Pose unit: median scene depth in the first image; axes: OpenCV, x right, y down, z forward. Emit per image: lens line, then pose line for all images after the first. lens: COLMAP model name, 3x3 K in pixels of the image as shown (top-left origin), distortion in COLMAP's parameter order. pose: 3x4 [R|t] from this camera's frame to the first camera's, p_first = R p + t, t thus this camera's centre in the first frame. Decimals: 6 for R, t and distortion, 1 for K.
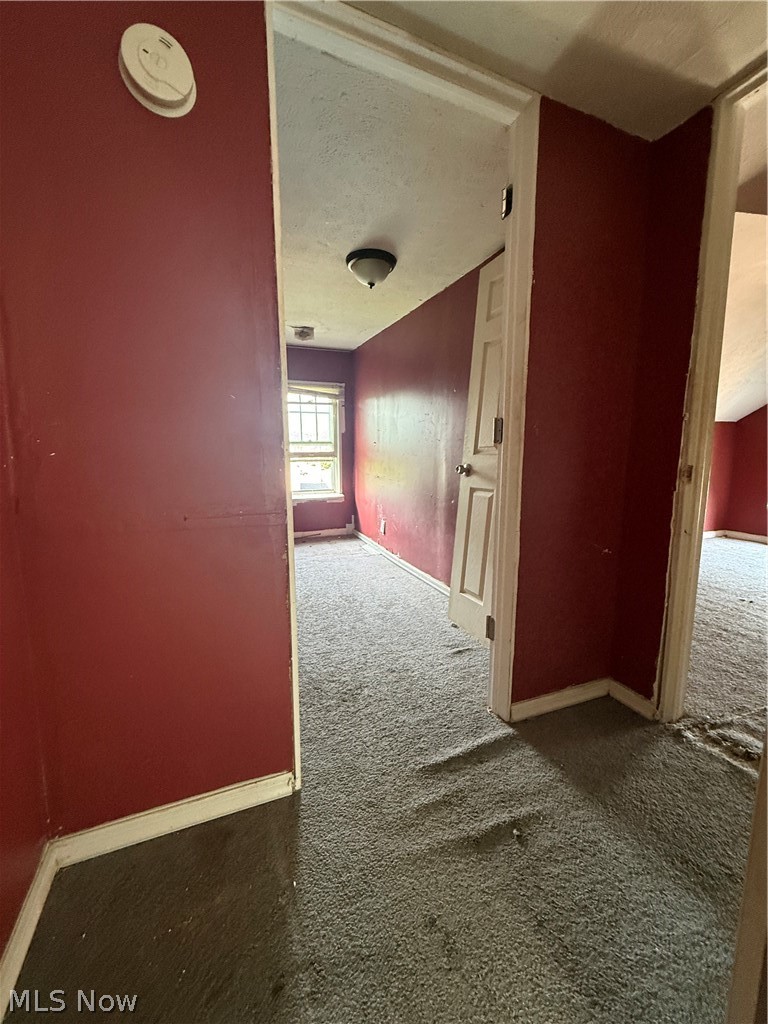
lens RADIAL K [[408.2, 0, 379.6], [0, 408.2, 507.5], [0, 0, 1]] dist [-0.001223, 0.000711]
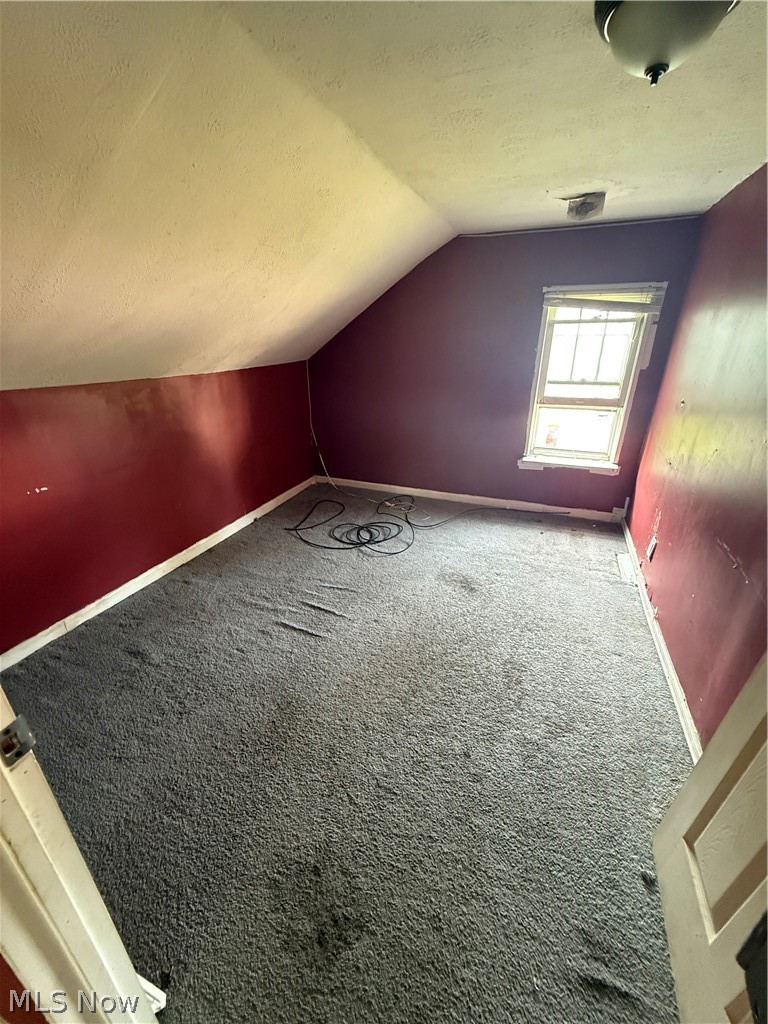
lens RADIAL K [[408.2, 0, 381.7], [0, 408.2, 508.4], [0, 0, 1]] dist [-0.001223, 0.000711]
pose [[0.727295, 0.263692, -0.633647, 0.074345], [-0.093967, 0.952810, 0.288657, -0.127470], [0.679862, -0.150397, 0.717752, 0.257869]]
